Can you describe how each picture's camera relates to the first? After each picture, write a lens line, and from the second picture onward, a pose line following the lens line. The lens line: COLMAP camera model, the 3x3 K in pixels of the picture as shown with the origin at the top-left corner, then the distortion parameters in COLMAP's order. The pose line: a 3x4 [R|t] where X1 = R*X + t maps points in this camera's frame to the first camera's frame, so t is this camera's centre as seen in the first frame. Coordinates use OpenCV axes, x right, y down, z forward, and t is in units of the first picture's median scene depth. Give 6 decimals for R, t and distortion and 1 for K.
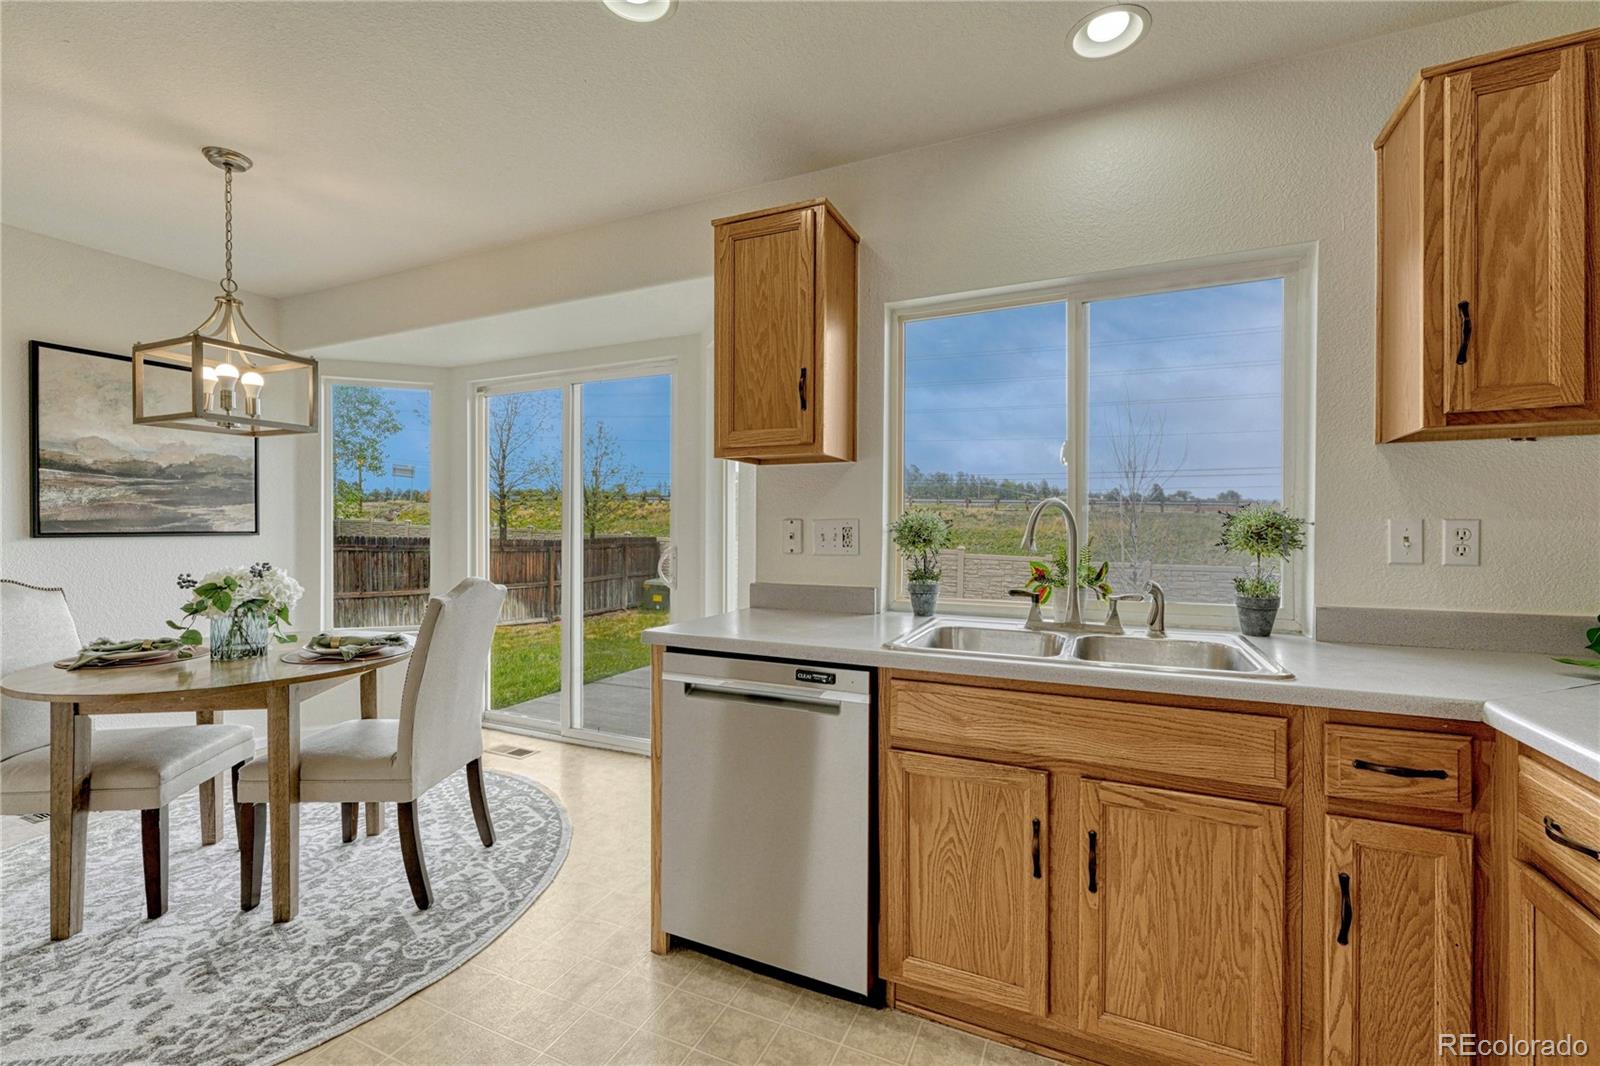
lens RADIAL K [[678.7, 0, 801.5], [0, 678.7, 528.6], [0, 0, 1]] dist [-0.000061, -0.000281]
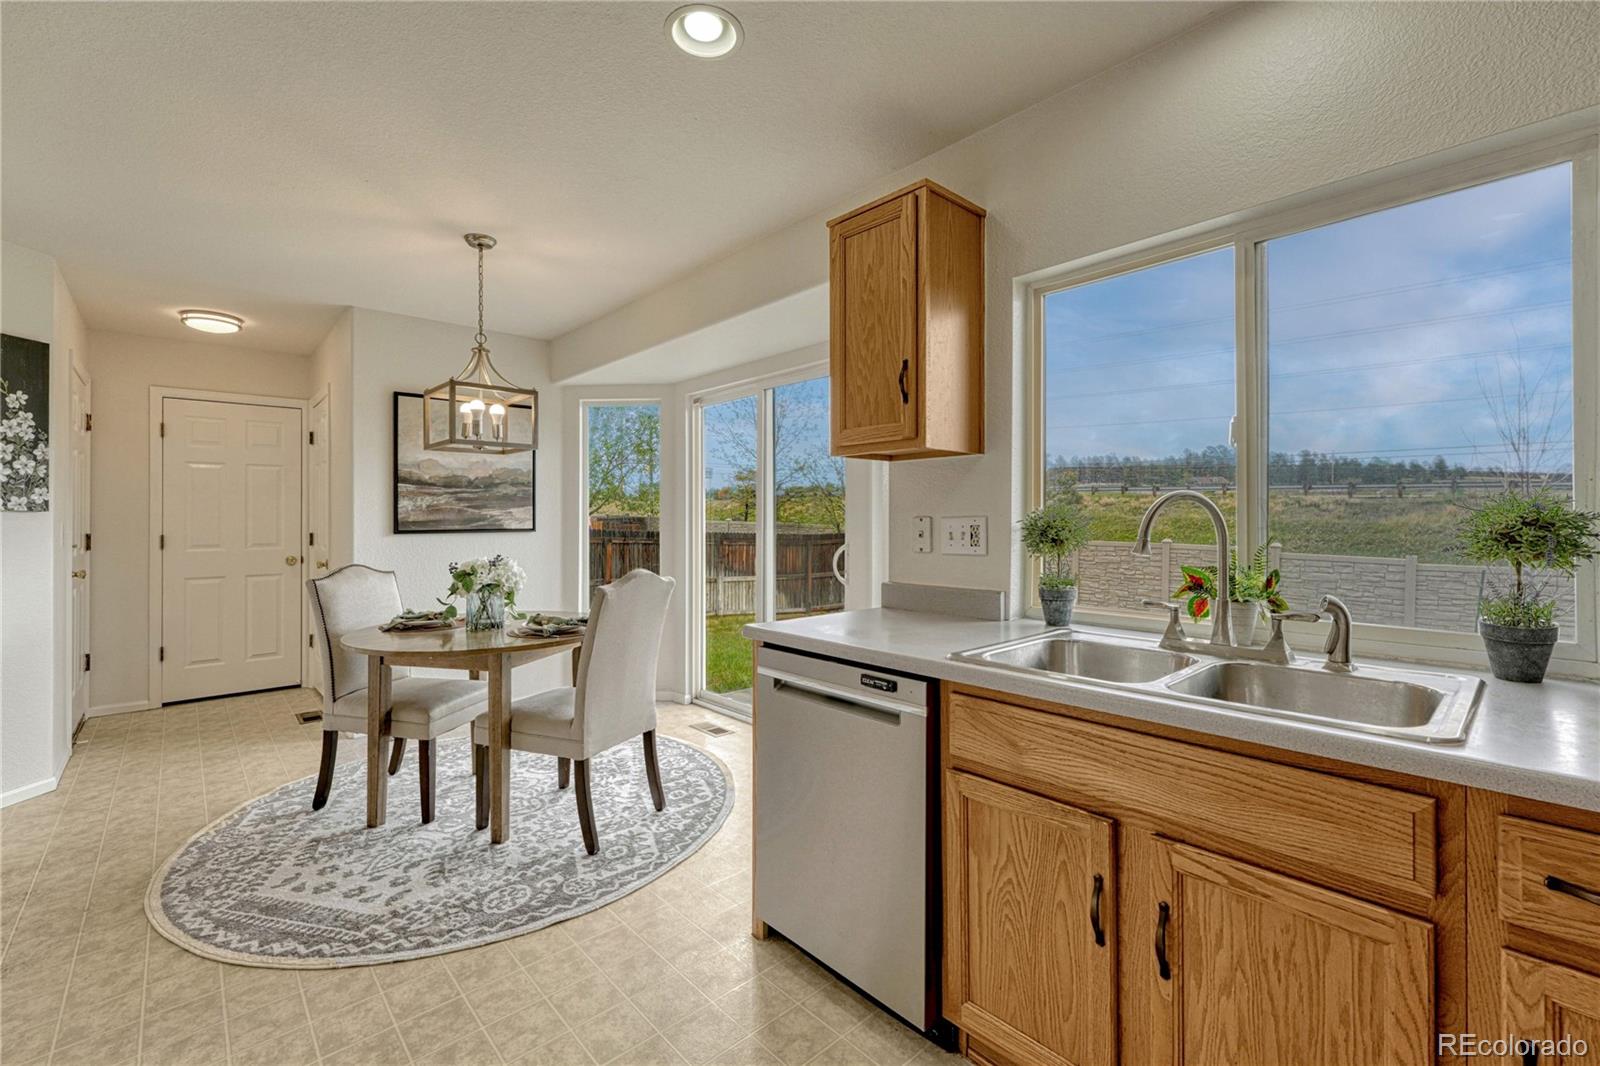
lens RADIAL K [[692.9, 0, 797.5], [0, 692.9, 513.9], [0, 0, 1]] dist [0.000555, 0.001339]
pose [[0.917718, -0.009688, -0.397114, 0.254879], [0.004969, 0.999904, -0.012911, -0.007241], [0.397201, 0.009876, 0.917678, 0.043355]]
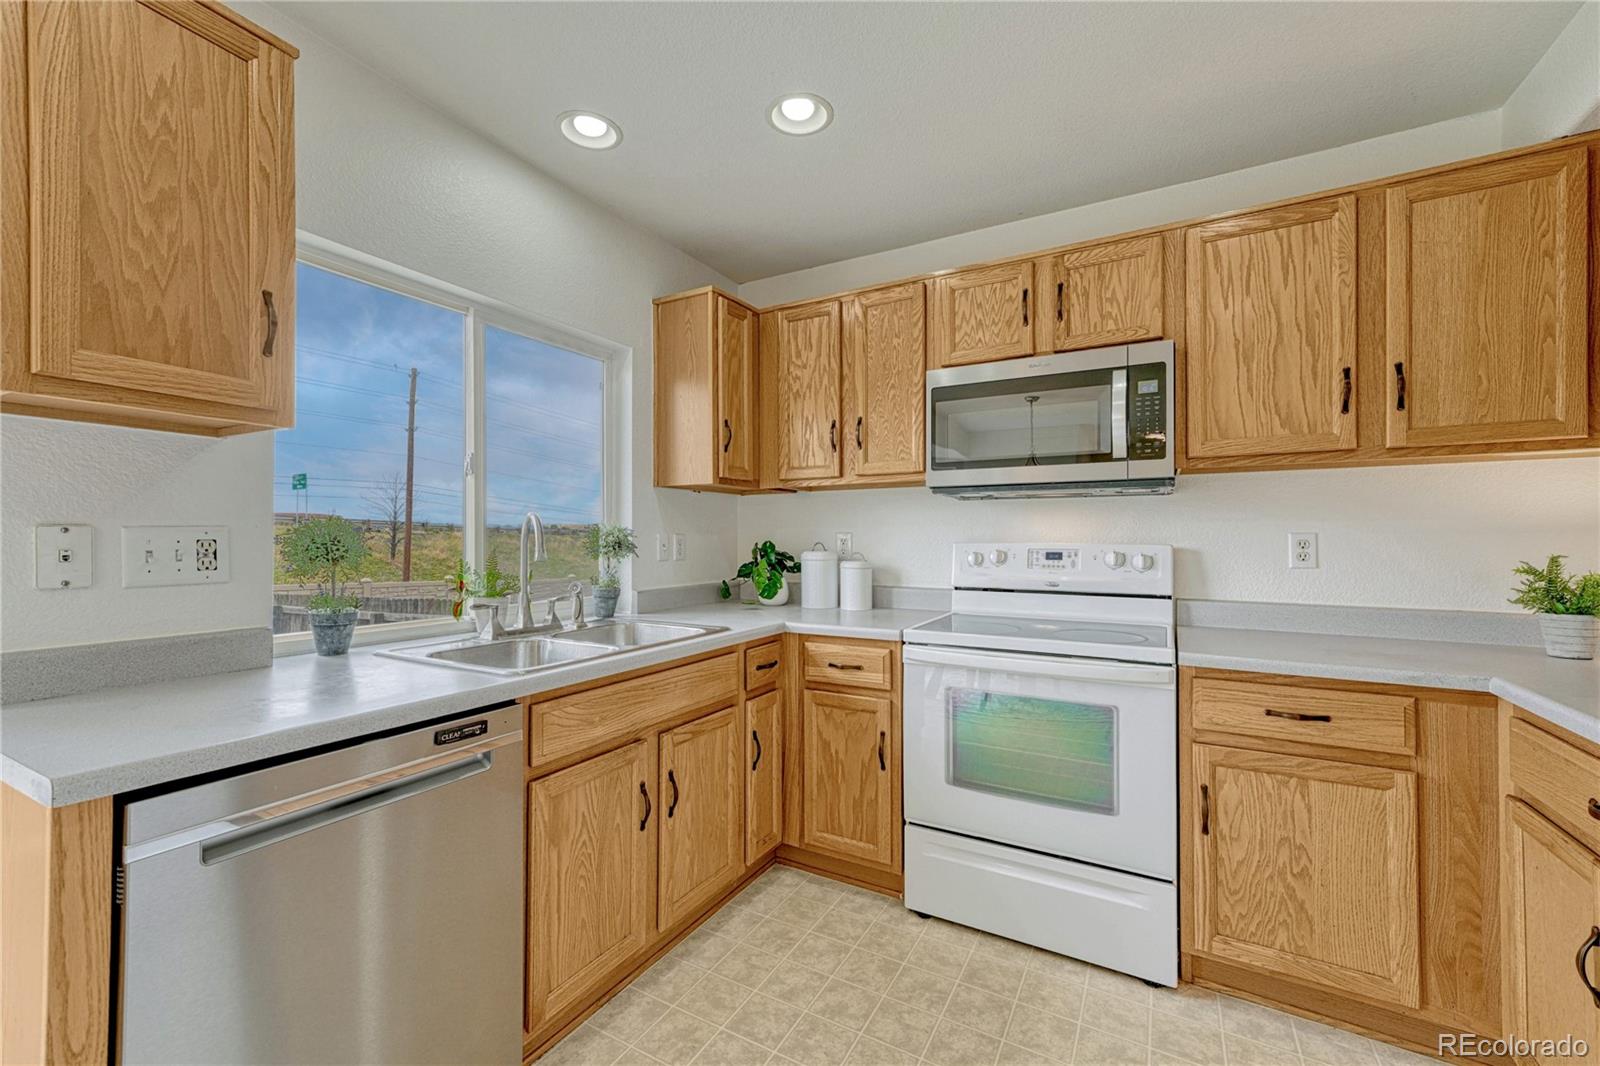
lens RADIAL K [[657.3, 0, 805.4], [0, 657.3, 534.4], [0, 0, 1]] dist [0.010644, 0.000559]
pose [[0.068990, 0.005940, 0.997600, -0.586645], [0.000715, 0.999982, -0.006004, -0.003464], [-0.997617, 0.001127, 0.068984, 0.458268]]
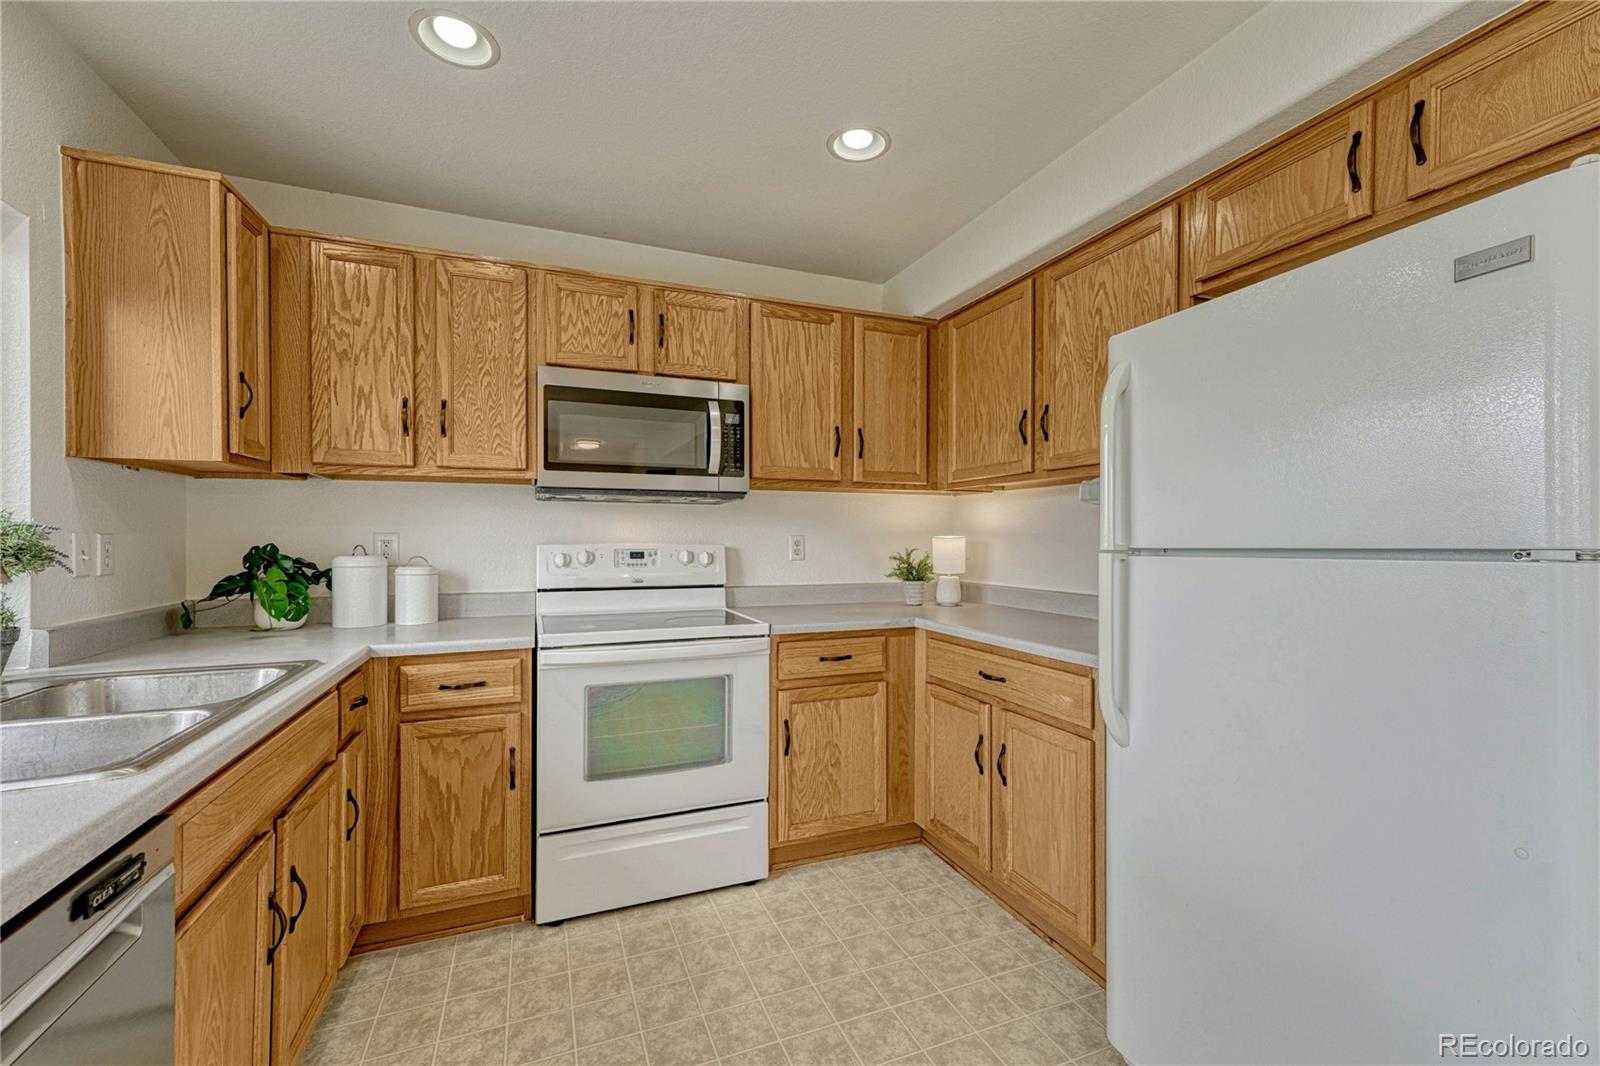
lens RADIAL K [[649.8, 0, 797.7], [0, 649.8, 541.6], [0, 0, 1]] dist [0.007277, 0.000022]
pose [[-0.732542, -0.001690, 0.680719, -0.493114], [0.001957, 0.999988, 0.004590, -0.004052], [-0.680719, 0.004694, -0.732530, 0.824747]]
